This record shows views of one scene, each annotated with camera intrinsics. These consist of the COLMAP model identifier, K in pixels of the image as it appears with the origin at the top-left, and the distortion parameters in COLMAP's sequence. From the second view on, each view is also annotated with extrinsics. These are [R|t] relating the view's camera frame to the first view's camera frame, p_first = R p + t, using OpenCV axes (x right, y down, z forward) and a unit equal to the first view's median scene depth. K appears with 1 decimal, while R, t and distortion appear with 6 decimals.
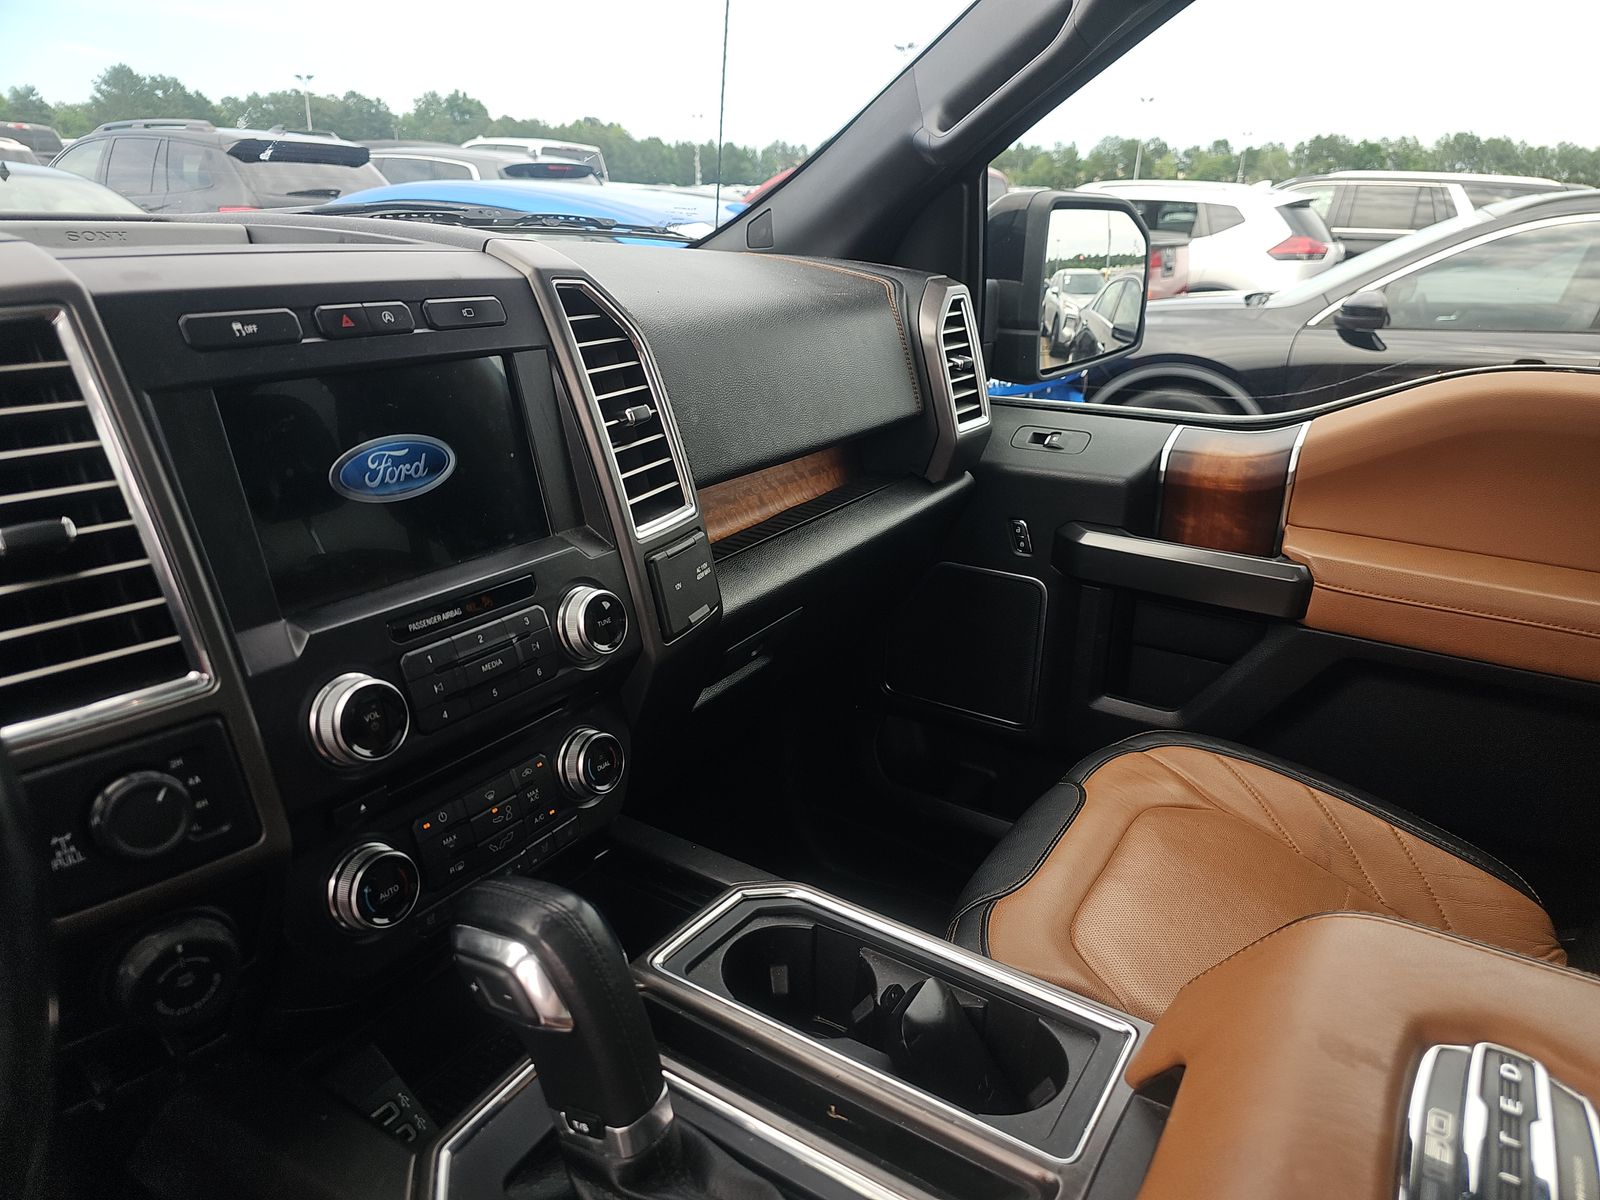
lens RADIAL K [[1072.1, 0, 794.0], [0, 1072.1, 601.1], [0, 0, 1]] dist [0.051741, -0.044941]
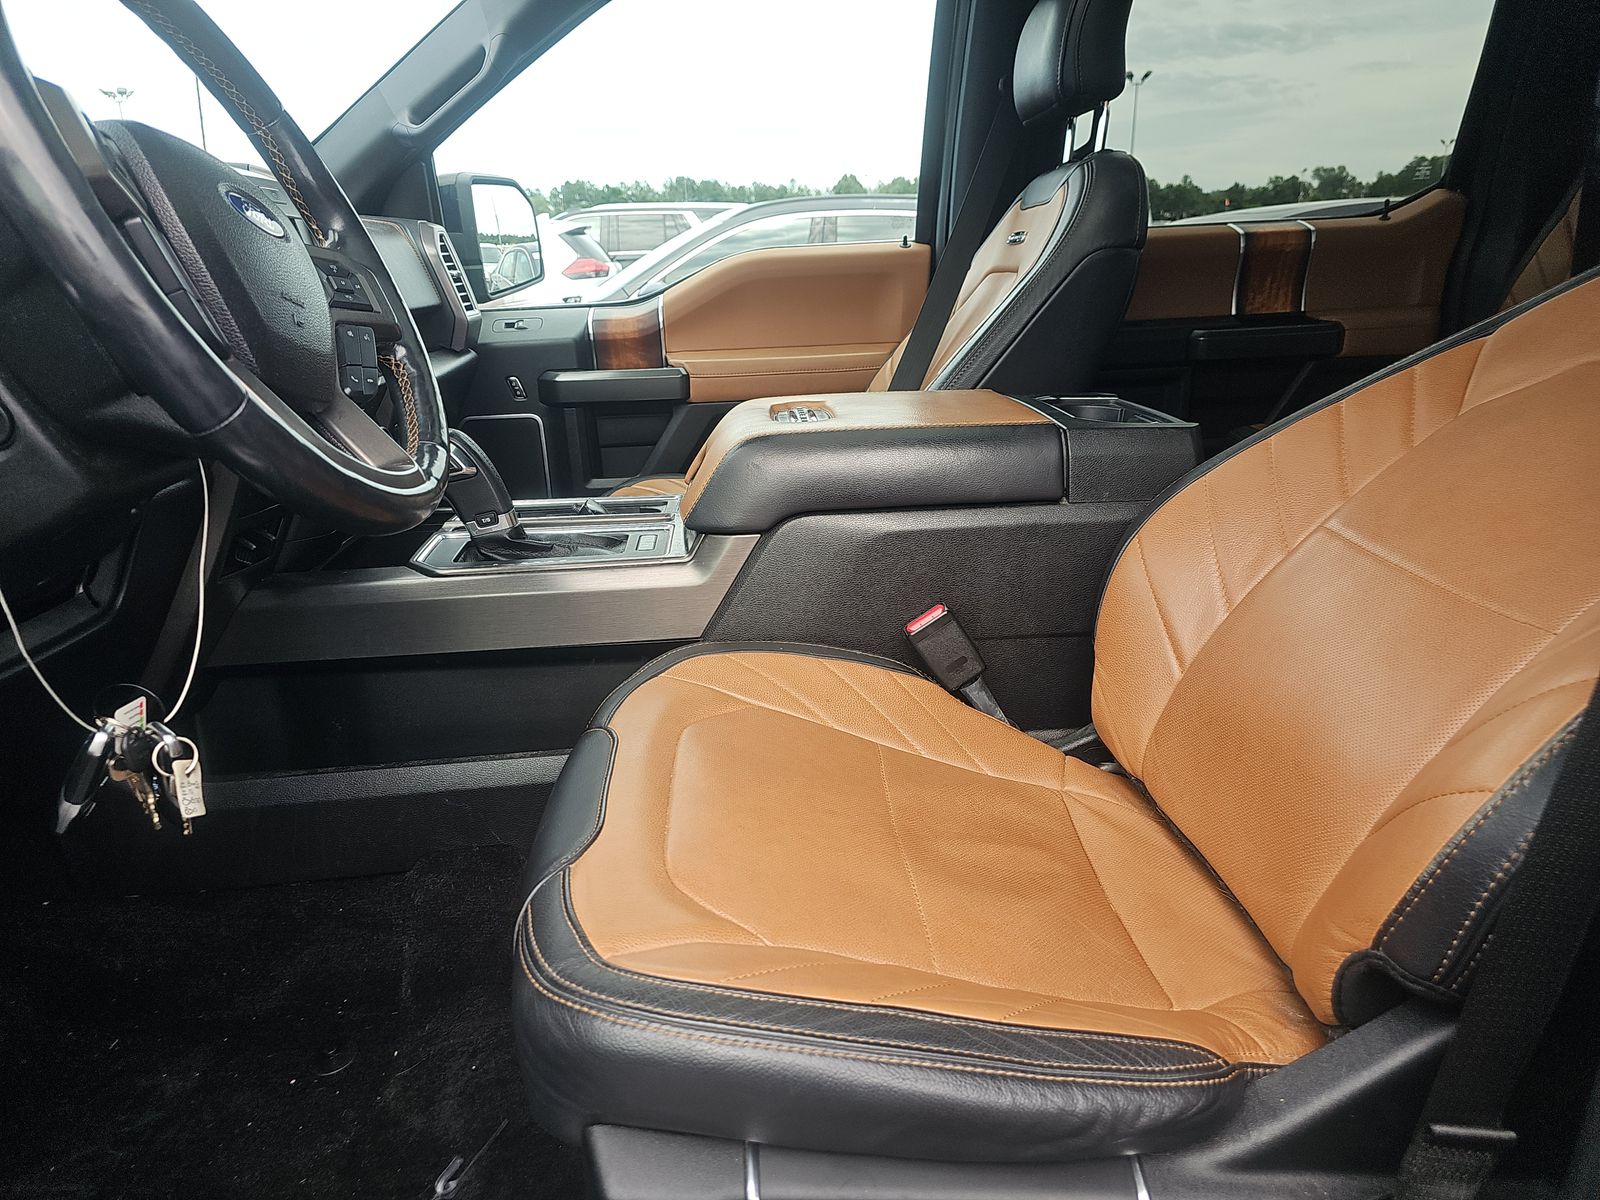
lens RADIAL K [[1088.3, 0, 802.9], [0, 1088.3, 592.7], [0, 0, 1]] dist [0.040606, -0.049255]
pose [[0.814483, -0.228957, 0.533101, -0.198803], [0.255534, 0.966485, 0.024677, 0.161861], [-0.520884, 0.116126, 0.845692, -0.280180]]
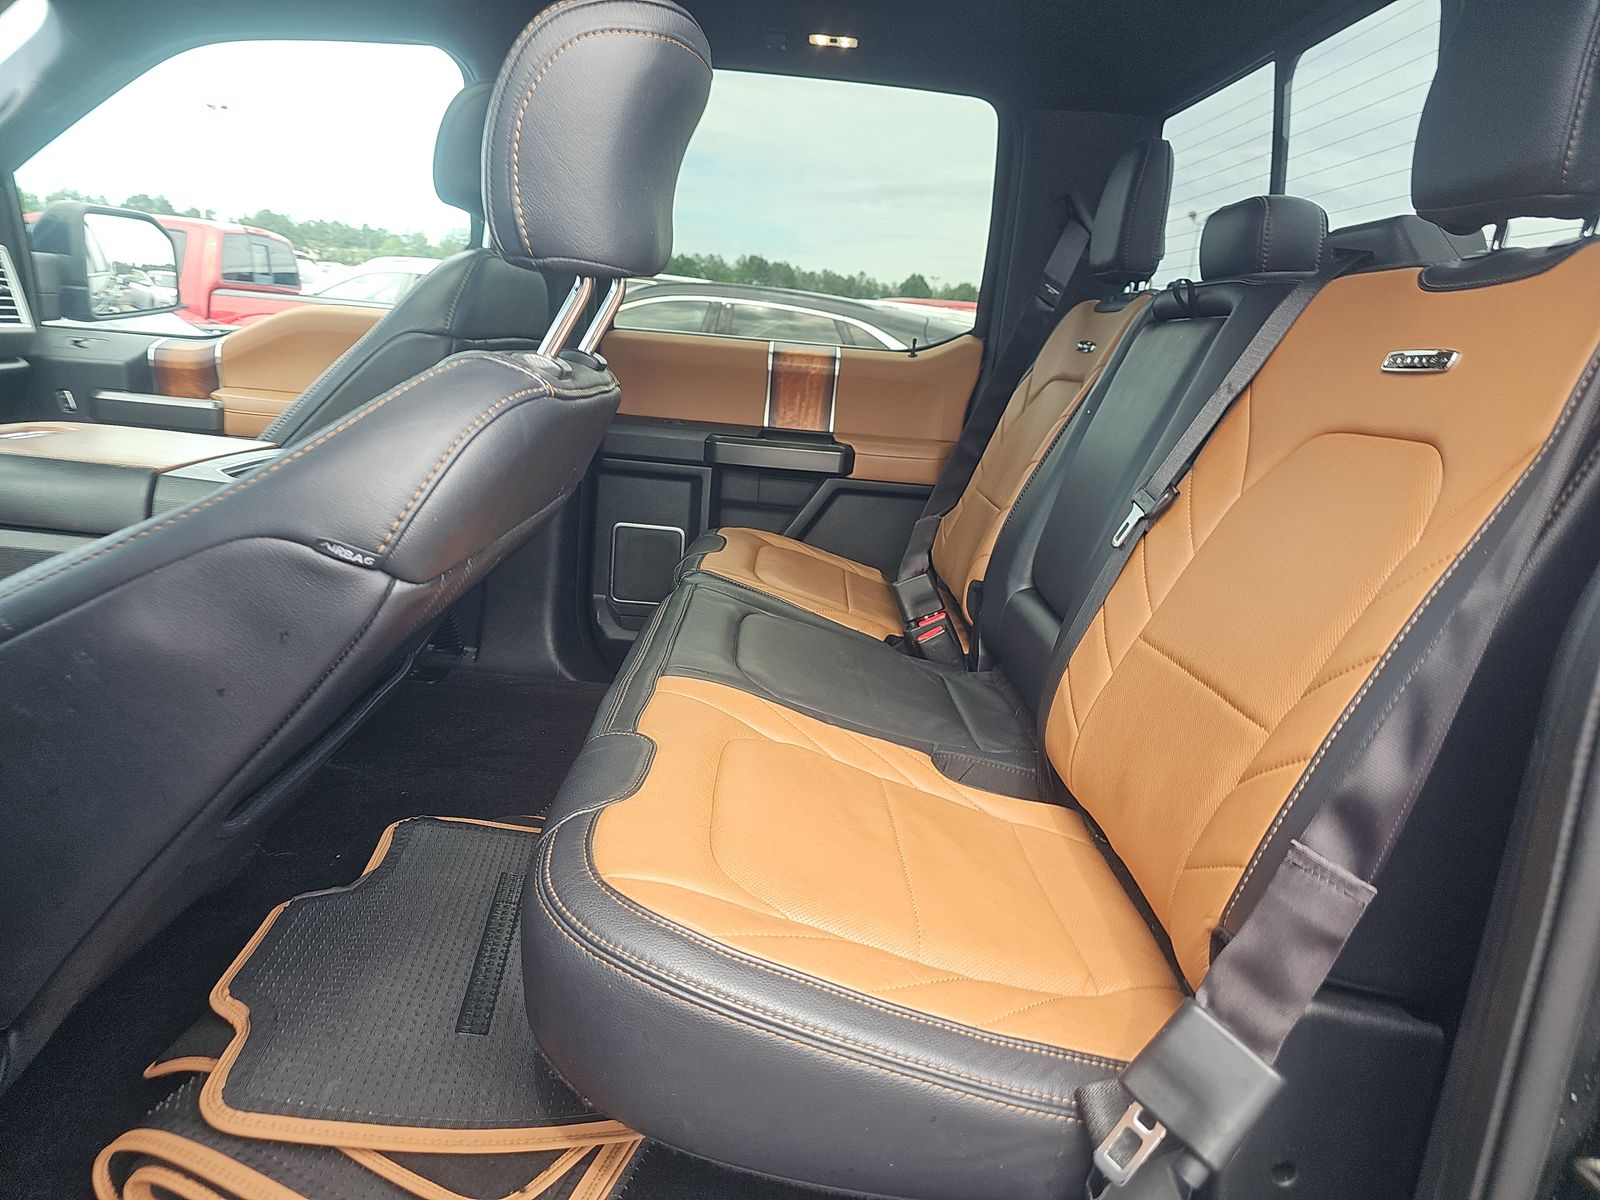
lens RADIAL K [[1072.1, 0, 794.0], [0, 1072.1, 601.1], [0, 0, 1]] dist [0.051741, -0.044941]
pose [[0.857453, -0.078367, 0.508559, 0.166507], [0.116251, 0.992284, -0.043098, 0.251397], [-0.501258, 0.096075, 0.859948, -0.541936]]
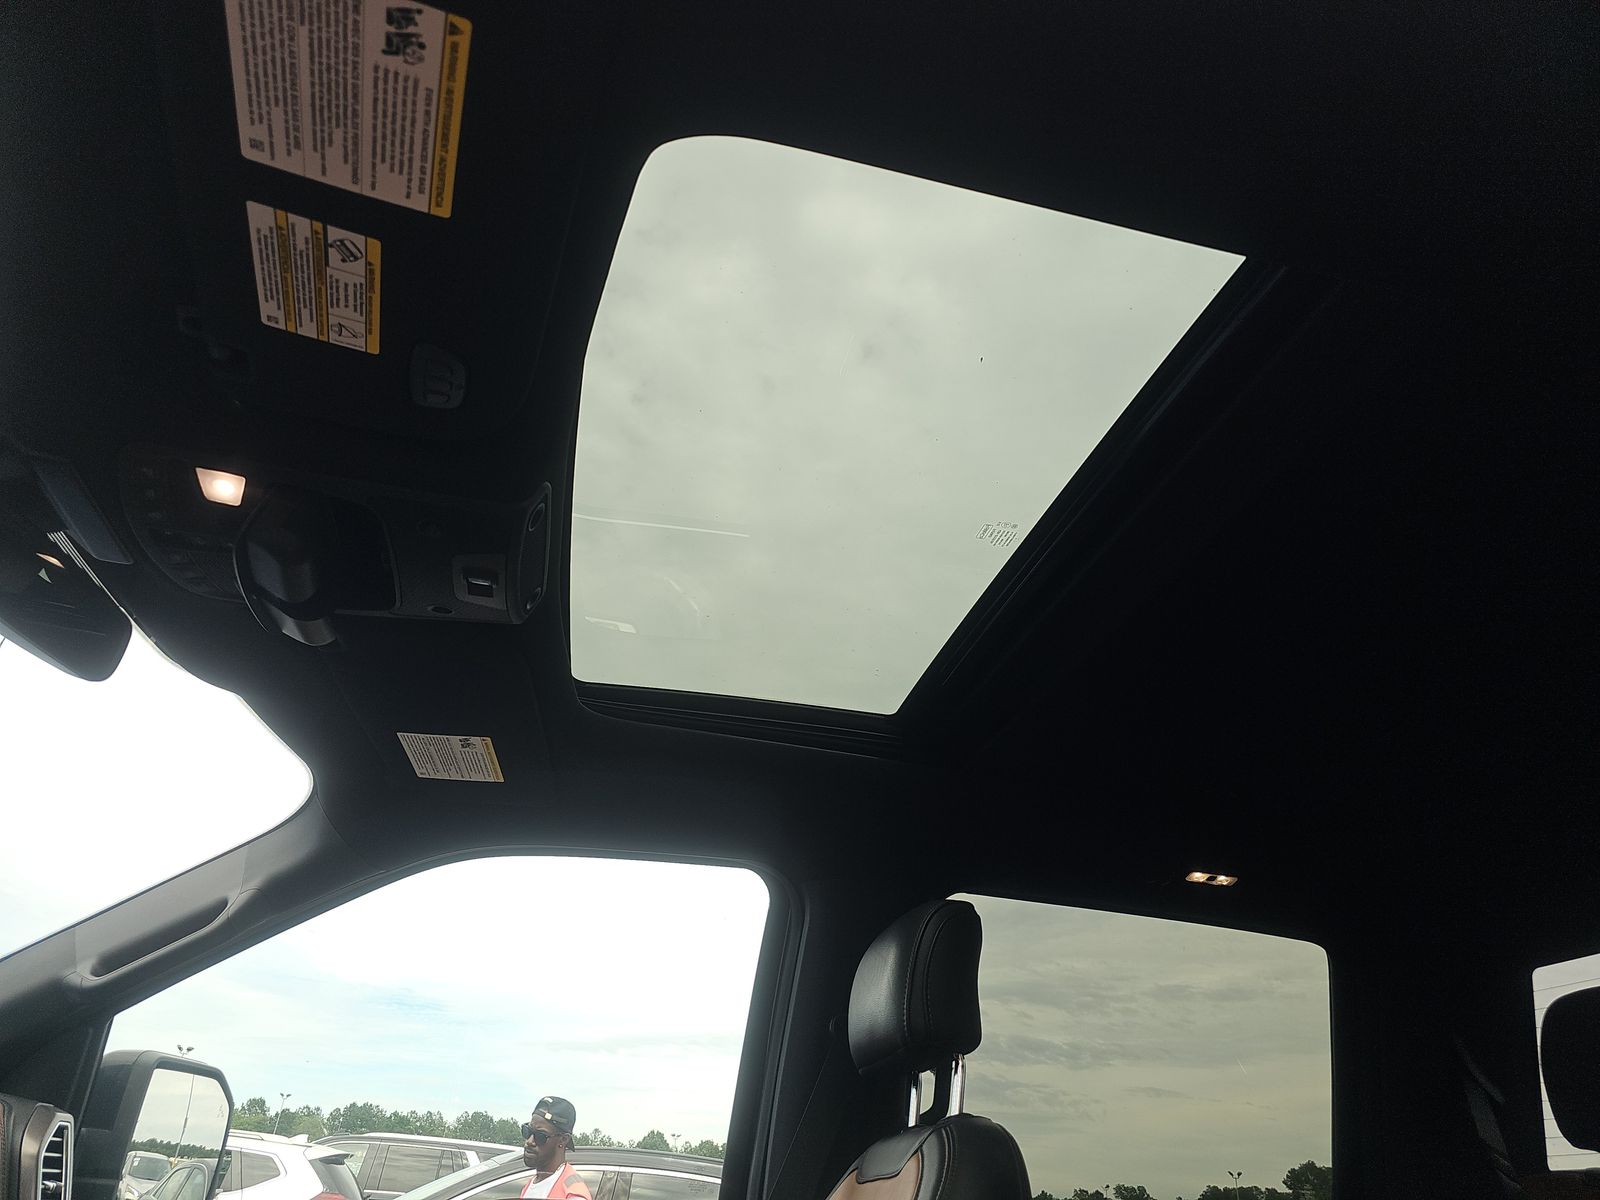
lens RADIAL K [[1072.1, 0, 794.0], [0, 1072.1, 601.1], [0, 0, 1]] dist [0.051741, -0.044941]
pose [[0.714489, 0.364752, 0.597044, -0.091726], [0.198844, 0.712298, -0.673122, 0.123502], [-0.670796, 0.599657, 0.436400, -0.164016]]
